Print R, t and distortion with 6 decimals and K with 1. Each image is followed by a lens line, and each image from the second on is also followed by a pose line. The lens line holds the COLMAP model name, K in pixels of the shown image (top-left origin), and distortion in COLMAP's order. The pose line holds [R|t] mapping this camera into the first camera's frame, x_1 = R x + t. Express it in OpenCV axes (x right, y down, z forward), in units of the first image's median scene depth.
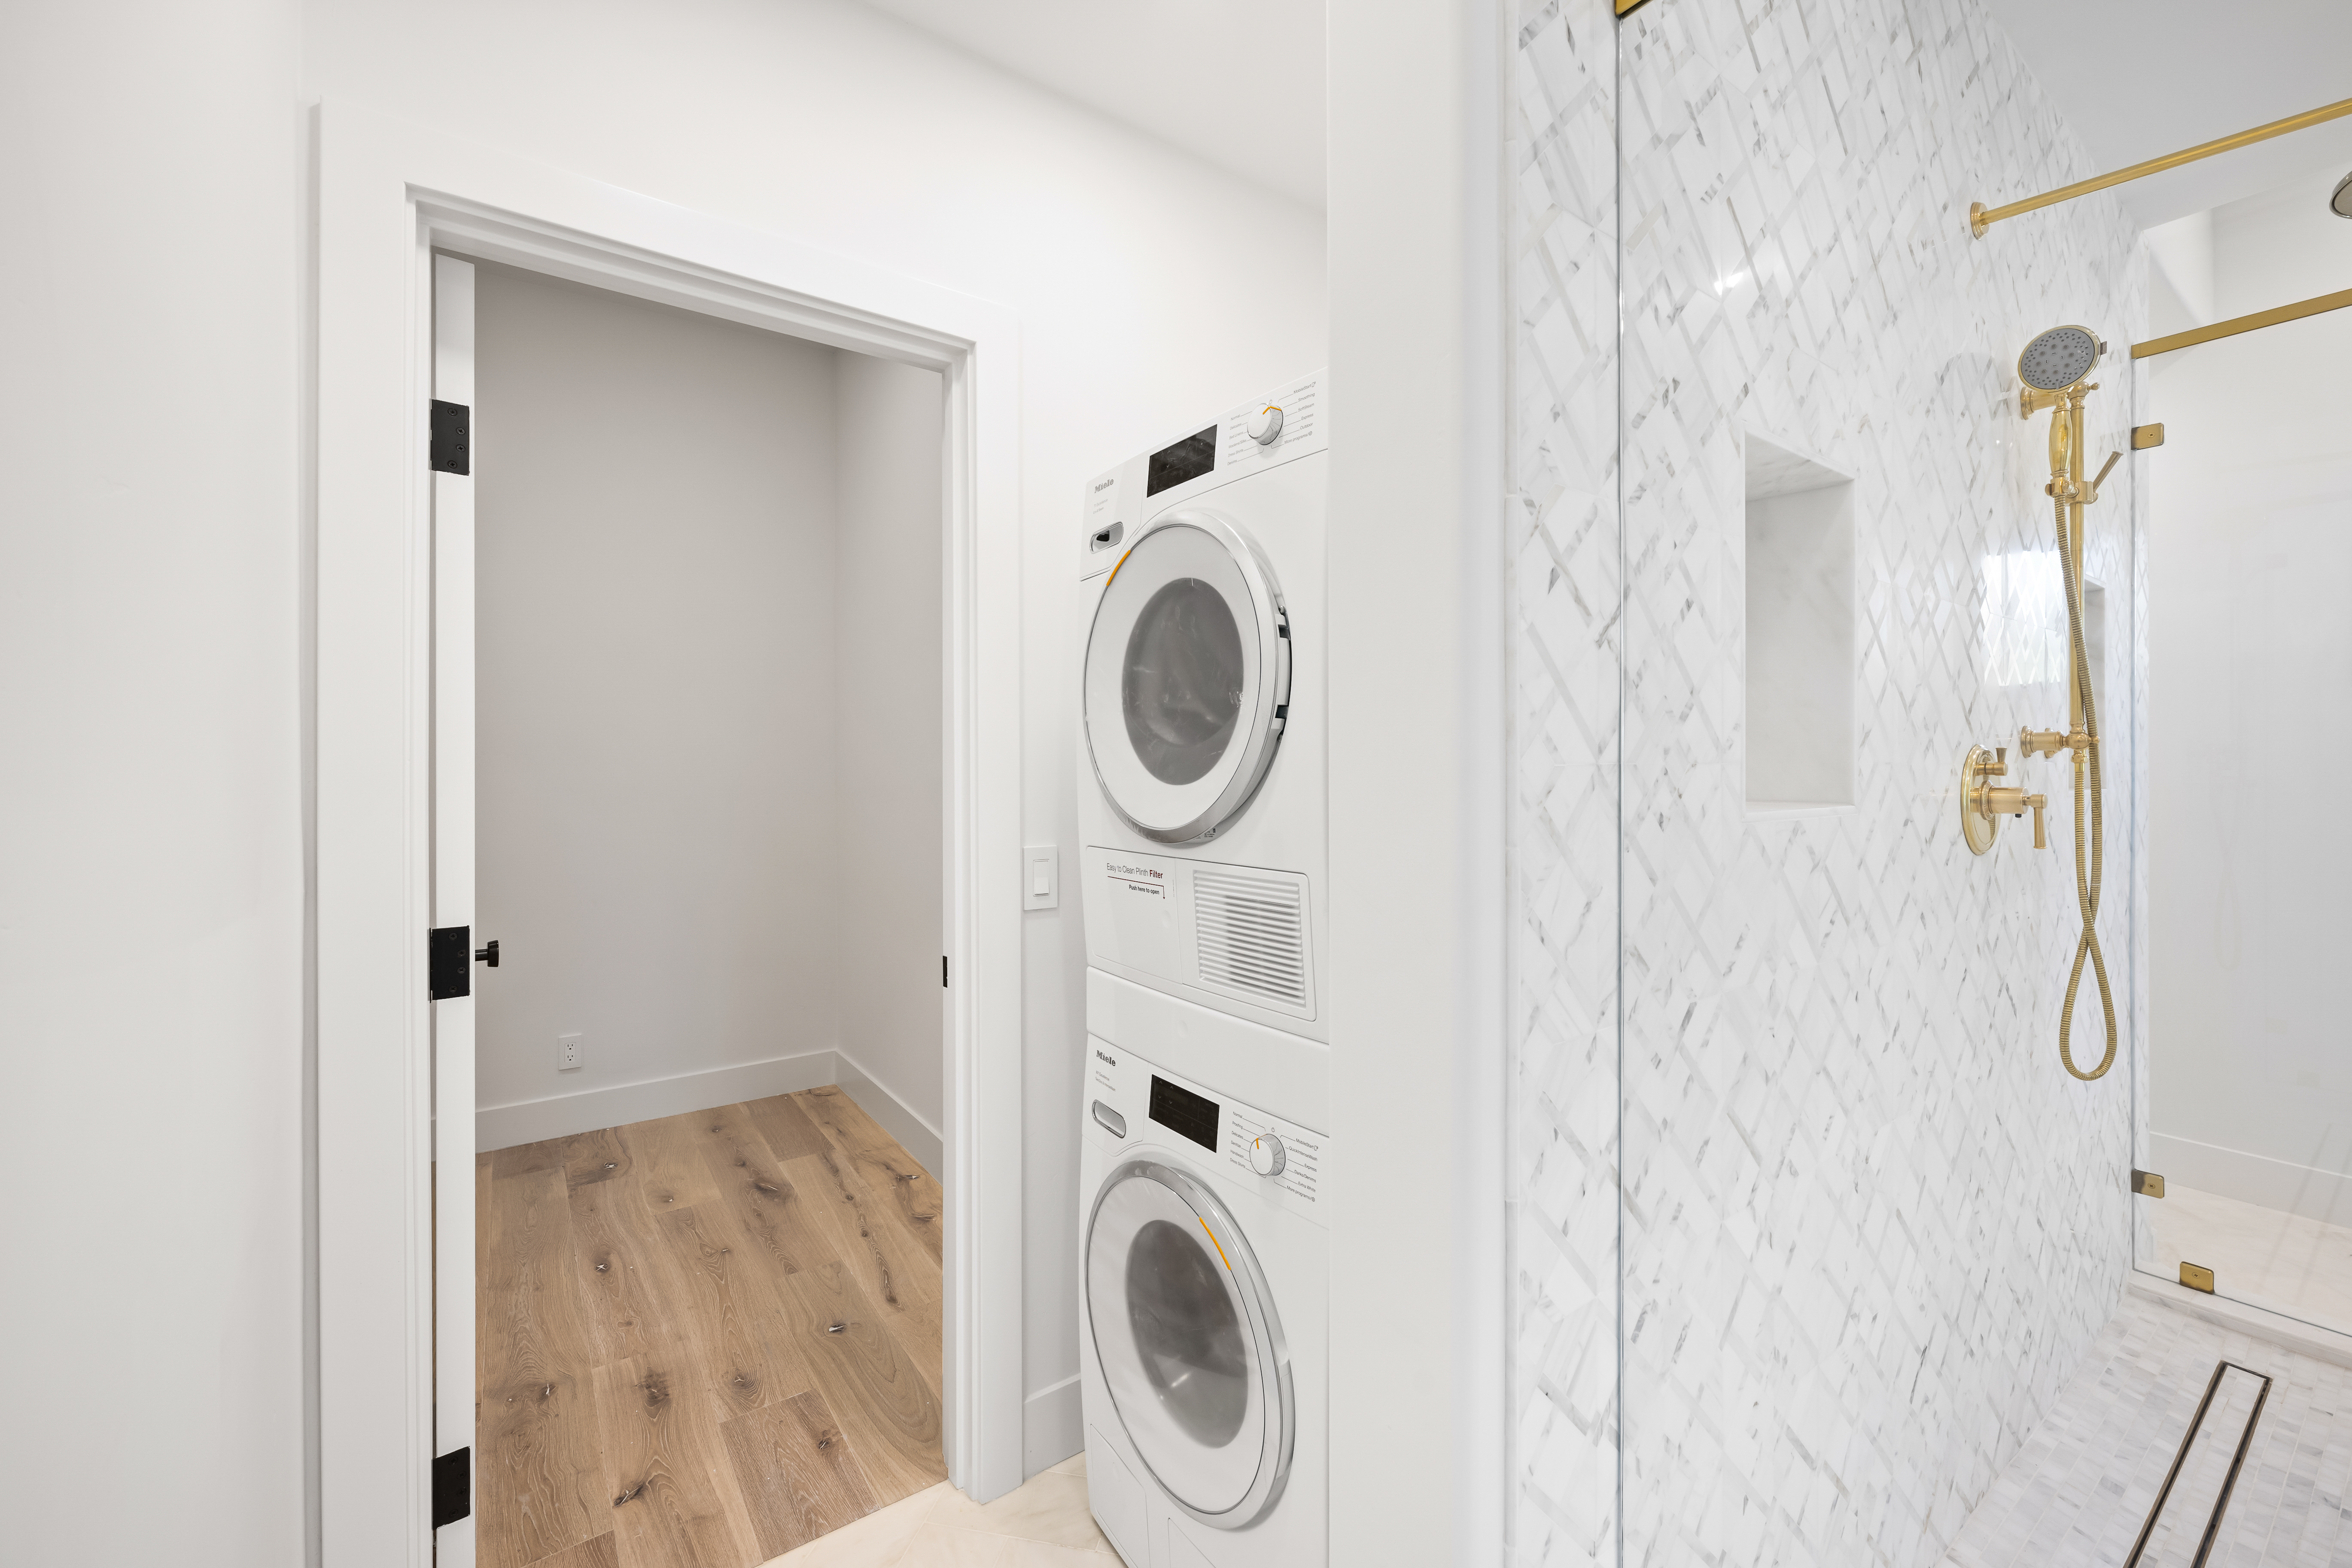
lens RADIAL K [[938.8, 0, 1167.4], [0, 938.8, 771.1], [0, 0, 1]] dist [0.003495, -0.000993]
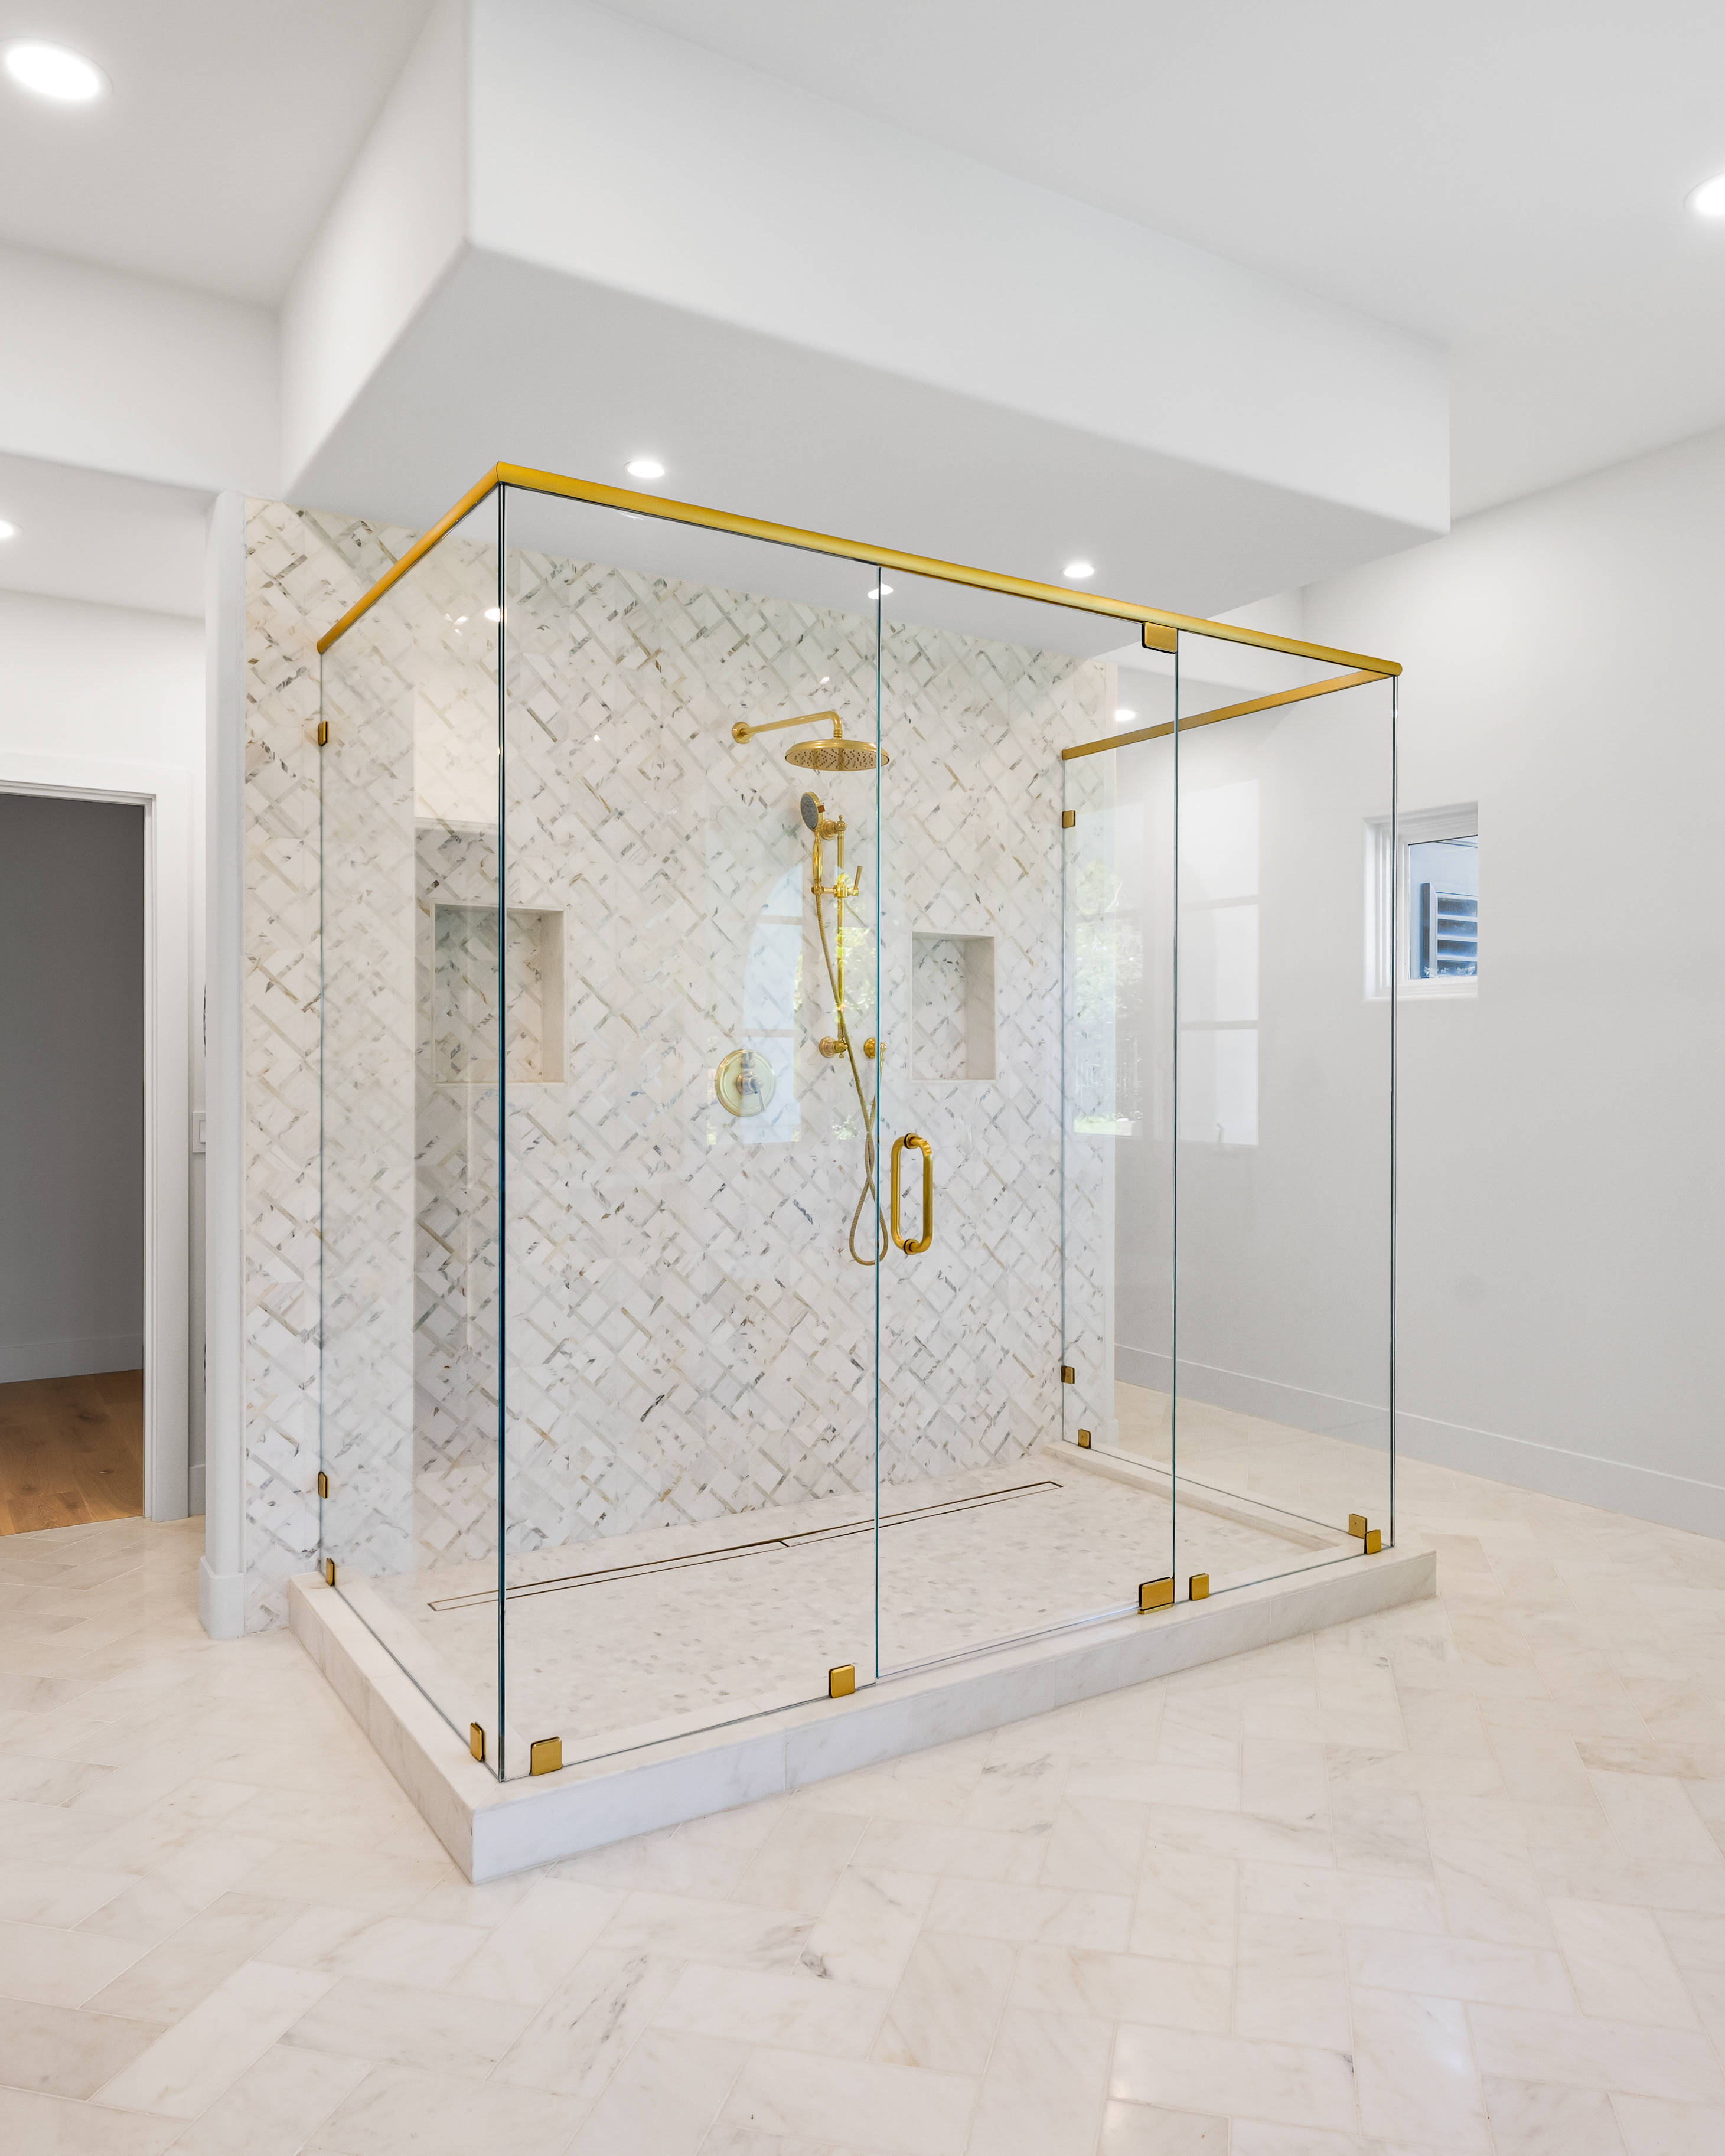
lens RADIAL K [[1471.9, 0, 867.2], [0, 1471.9, 1077.4], [0, 0, 1]] dist [0.007163, 0.000952]
pose [[0.999805, 0.005592, -0.018955, 2.001562], [-0.005490, 0.999970, 0.005455, 0.007919], [0.018984, -0.005349, 0.999805, -2.796928]]
